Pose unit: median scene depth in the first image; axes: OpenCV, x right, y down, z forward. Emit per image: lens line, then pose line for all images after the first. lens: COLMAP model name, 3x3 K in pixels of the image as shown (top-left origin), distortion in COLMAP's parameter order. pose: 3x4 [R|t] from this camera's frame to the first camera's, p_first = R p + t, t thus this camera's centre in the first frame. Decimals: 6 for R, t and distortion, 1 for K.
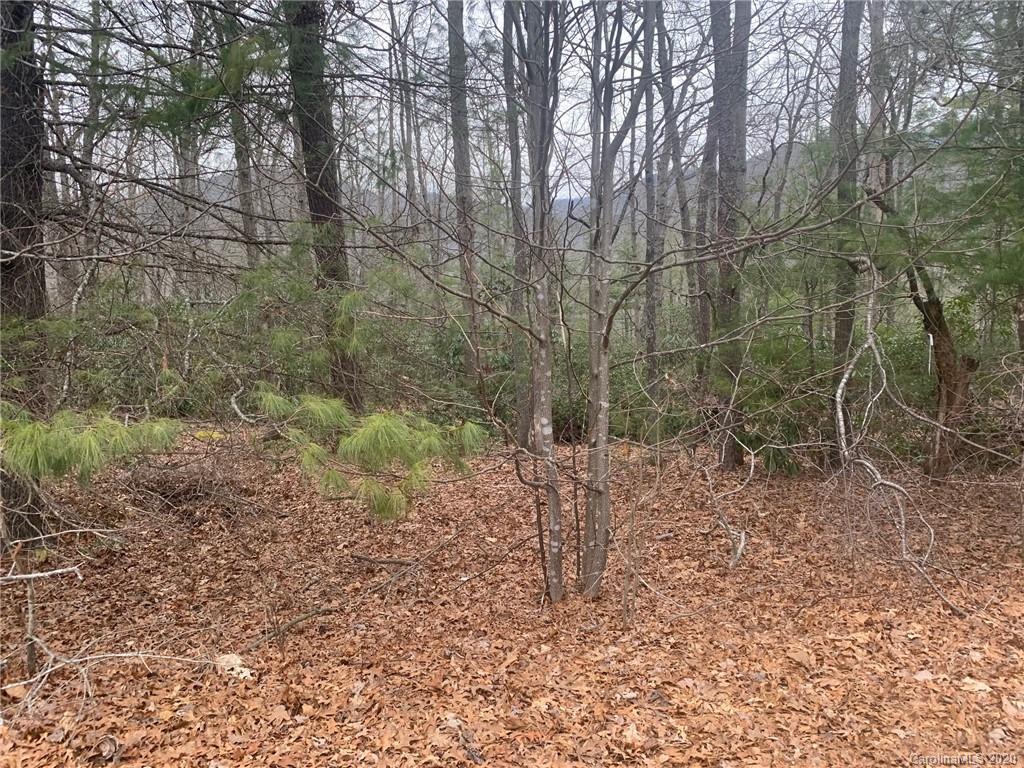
lens RADIAL K [[775.2, 0, 519.9], [0, 775.2, 379.9], [0, 0, 1]] dist [0.025713, -0.028376]
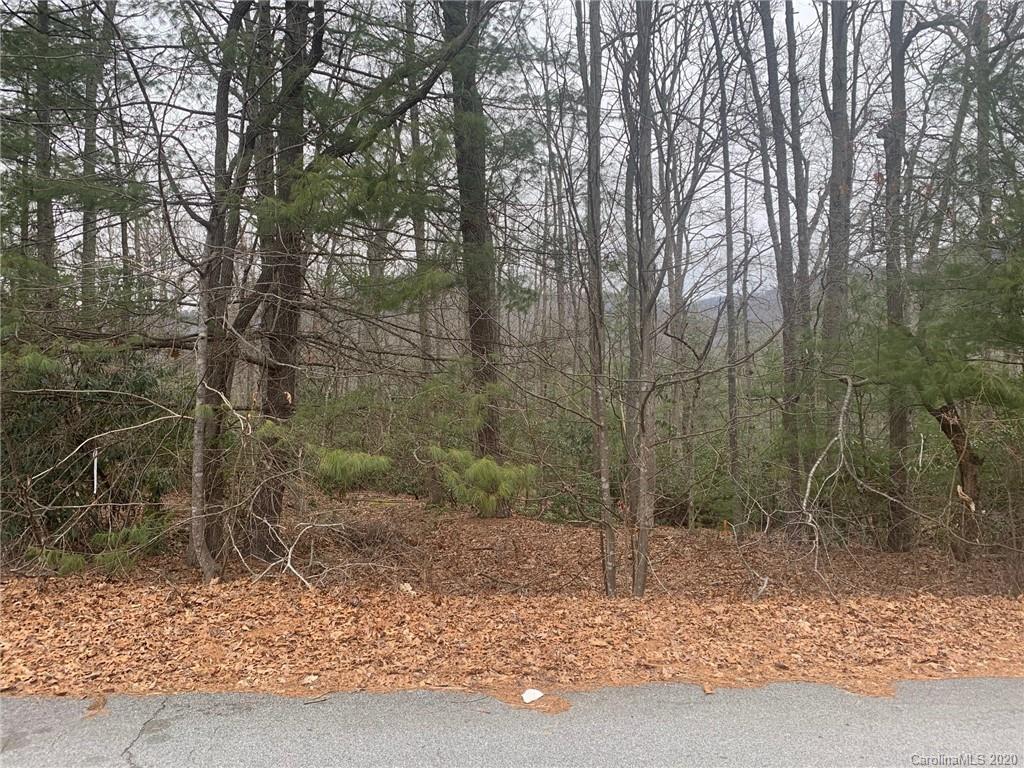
lens RADIAL K [[775.2, 0, 519.9], [0, 775.2, 379.9], [0, 0, 1]] dist [0.025713, -0.028376]
pose [[0.978960, 0.017890, -0.203269, 0.113125], [-0.042574, 0.992134, -0.117718, 0.029518], [0.199564, 0.123895, 0.972021, -0.344341]]
